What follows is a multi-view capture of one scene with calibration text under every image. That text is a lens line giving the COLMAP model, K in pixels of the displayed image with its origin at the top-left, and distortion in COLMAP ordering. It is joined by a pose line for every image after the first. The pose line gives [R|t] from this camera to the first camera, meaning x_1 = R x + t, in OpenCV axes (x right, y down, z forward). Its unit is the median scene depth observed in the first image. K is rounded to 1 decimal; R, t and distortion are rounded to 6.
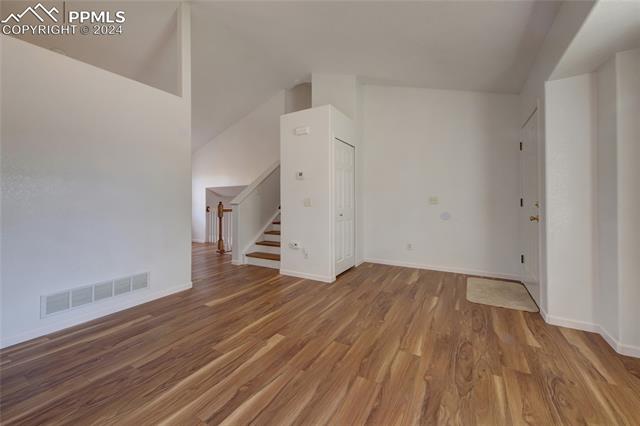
lens RADIAL K [[255.0, 0, 326.1], [0, 255.0, 199.2], [0, 0, 1]] dist [0.005587, -0.003547]
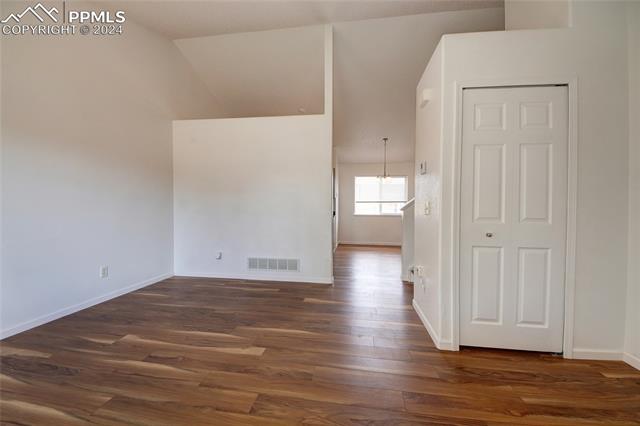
lens RADIAL K [[255.0, 0, 314.2], [0, 255.0, 213.4], [0, 0, 1]] dist [0.005587, -0.003547]
pose [[0.331626, 0.045878, -0.942295, 0.732031], [0.003534, 0.998749, 0.049871, -0.020516], [0.943404, -0.019868, 0.331049, 0.857350]]
